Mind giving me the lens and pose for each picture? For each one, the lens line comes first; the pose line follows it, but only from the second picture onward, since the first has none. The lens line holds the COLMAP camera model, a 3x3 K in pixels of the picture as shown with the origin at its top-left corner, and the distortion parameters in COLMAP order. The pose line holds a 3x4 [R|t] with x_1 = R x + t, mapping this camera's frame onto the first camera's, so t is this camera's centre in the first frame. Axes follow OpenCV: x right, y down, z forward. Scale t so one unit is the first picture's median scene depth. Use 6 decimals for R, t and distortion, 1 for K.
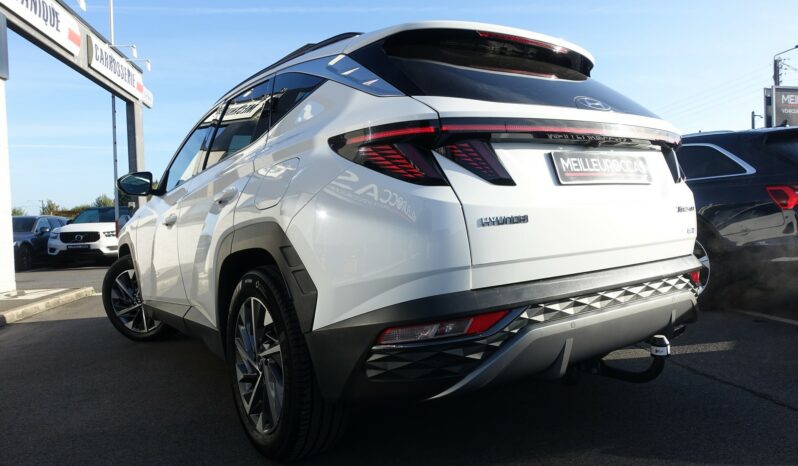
lens RADIAL K [[554.7, 0, 399.0], [0, 554.7, 233.0], [0, 0, 1]] dist [-0.022259, 0.041267]
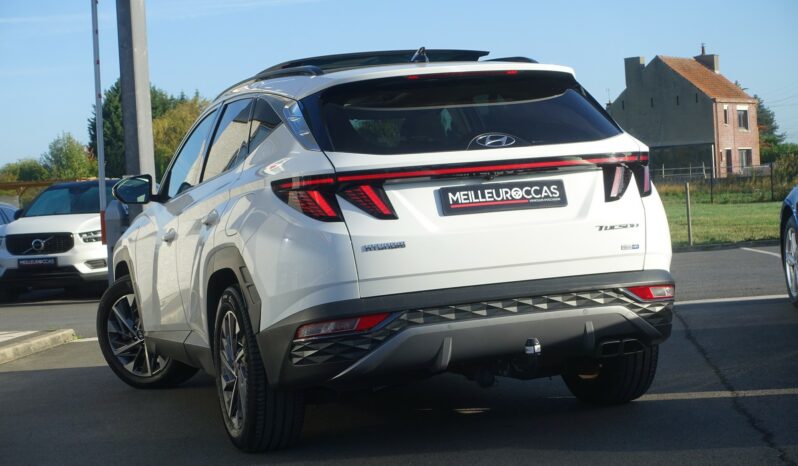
lens RADIAL K [[1520.2, 0, 399.0], [0, 1520.2, 233.0], [0, 0, 1]] dist [0.031600, -0.026276]
pose [[0.962365, -0.014675, -0.271365, 0.468891], [0.018058, 0.999787, 0.009975, -0.035036], [0.271160, -0.014500, 0.962425, -0.971896]]
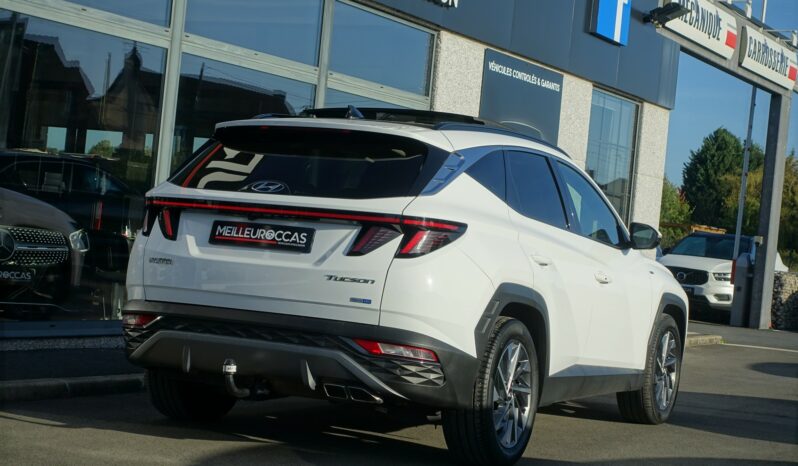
lens RADIAL K [[1520.7, 0, 399.0], [0, 1520.7, 233.0], [0, 0, 1]] dist [-0.021788, 0.155694]
pose [[0.790165, 0.114356, -0.602131, 0.986771], [-0.138936, 0.990285, 0.005752, -0.023568], [0.596939, 0.079113, 0.798377, -2.537513]]
